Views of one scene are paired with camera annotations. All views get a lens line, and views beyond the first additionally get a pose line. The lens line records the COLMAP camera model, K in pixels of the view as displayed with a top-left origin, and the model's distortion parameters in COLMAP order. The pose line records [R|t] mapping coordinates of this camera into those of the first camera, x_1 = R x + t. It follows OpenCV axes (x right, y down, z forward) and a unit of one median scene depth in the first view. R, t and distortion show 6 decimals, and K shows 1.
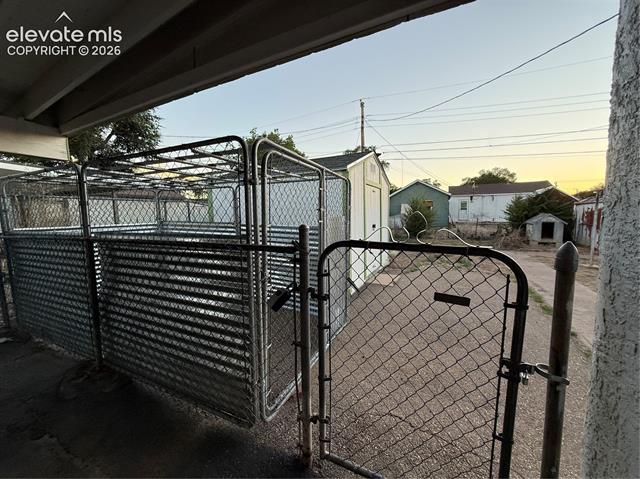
lens RADIAL K [[257.7, 0, 321.9], [0, 257.7, 239.2], [0, 0, 1]] dist [-0.000585, 0.000526]
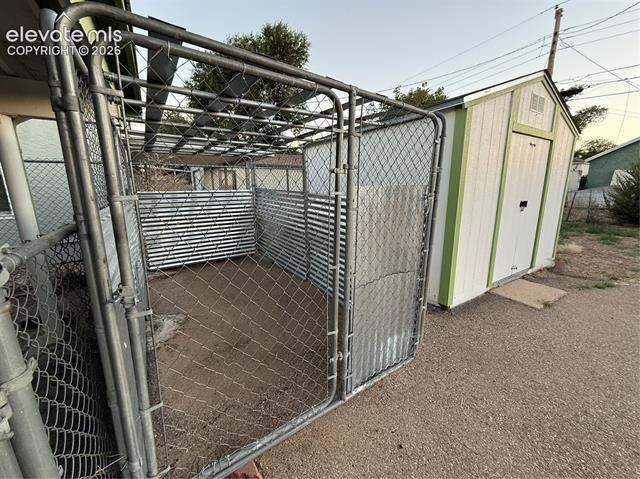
lens RADIAL K [[257.7, 0, 319.5], [0, 257.7, 239.4], [0, 0, 1]] dist [-0.000585, 0.000526]
pose [[0.852111, 0.121705, -0.509014, 0.049722], [-0.062017, 0.989214, 0.132702, -0.008994], [0.519674, -0.081510, 0.850467, 0.101004]]
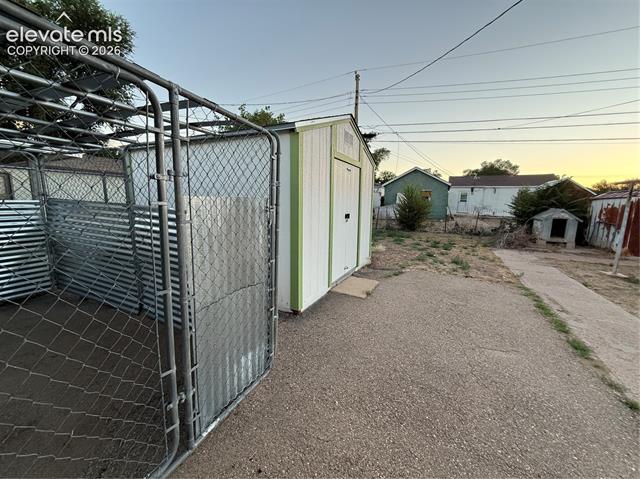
lens RADIAL K [[257.7, 0, 322.4], [0, 257.7, 239.0], [0, 0, 1]] dist [-0.000585, 0.000526]
pose [[0.999296, 0.035833, 0.011102, 0.054648], [-0.036327, 0.998186, 0.048010, -0.008196], [-0.009362, -0.048379, 0.998785, 0.105996]]
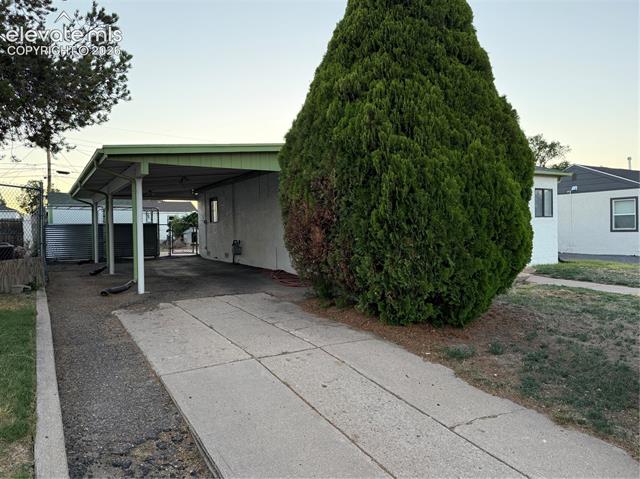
lens RADIAL K [[464.2, 0, 319.3], [0, 464.2, 239.5], [0, 0, 1]] dist [-0.007226, -0.001642]
pose [[0.570228, -0.012870, 0.821385, -0.906062], [0.095057, 0.994195, -0.050413, 0.168071], [-0.815968, 0.106825, 0.568141, -1.095178]]
